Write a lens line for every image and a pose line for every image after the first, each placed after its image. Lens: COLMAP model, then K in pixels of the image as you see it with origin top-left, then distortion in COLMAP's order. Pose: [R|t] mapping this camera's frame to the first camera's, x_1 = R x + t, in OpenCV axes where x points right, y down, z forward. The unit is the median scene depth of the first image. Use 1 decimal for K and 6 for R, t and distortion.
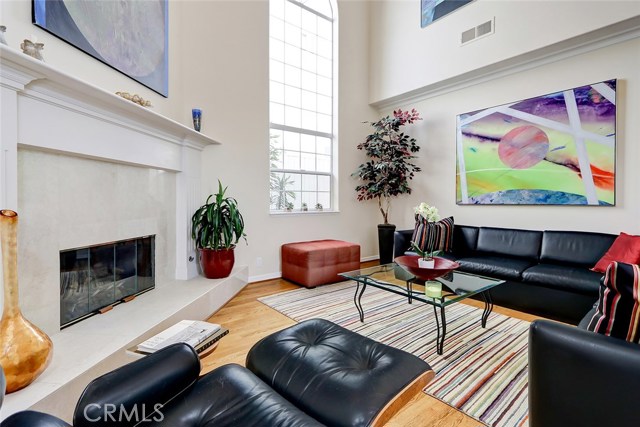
lens RADIAL K [[295.9, 0, 319.2], [0, 295.9, 209.7], [0, 0, 1]] dist [-0.000567, -0.000033]
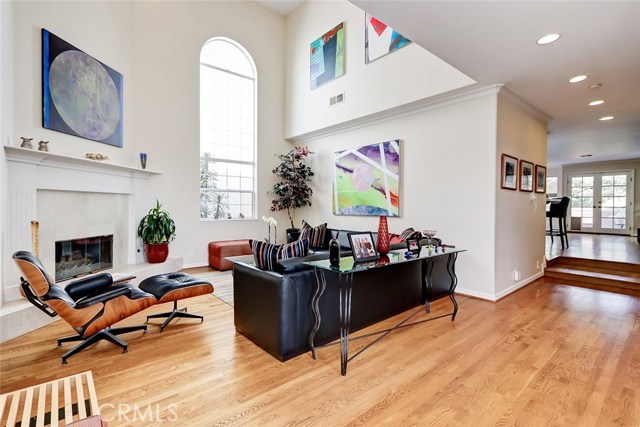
lens RADIAL K [[307.4, 0, 324.6], [0, 307.4, 212.5], [0, 0, 1]] dist [-0.002480, -0.000413]
pose [[0.999648, 0.001141, 0.026511, 0.453447], [-0.000956, 0.999975, -0.006996, -0.020008], [-0.026519, 0.006968, 0.999624, -0.575338]]
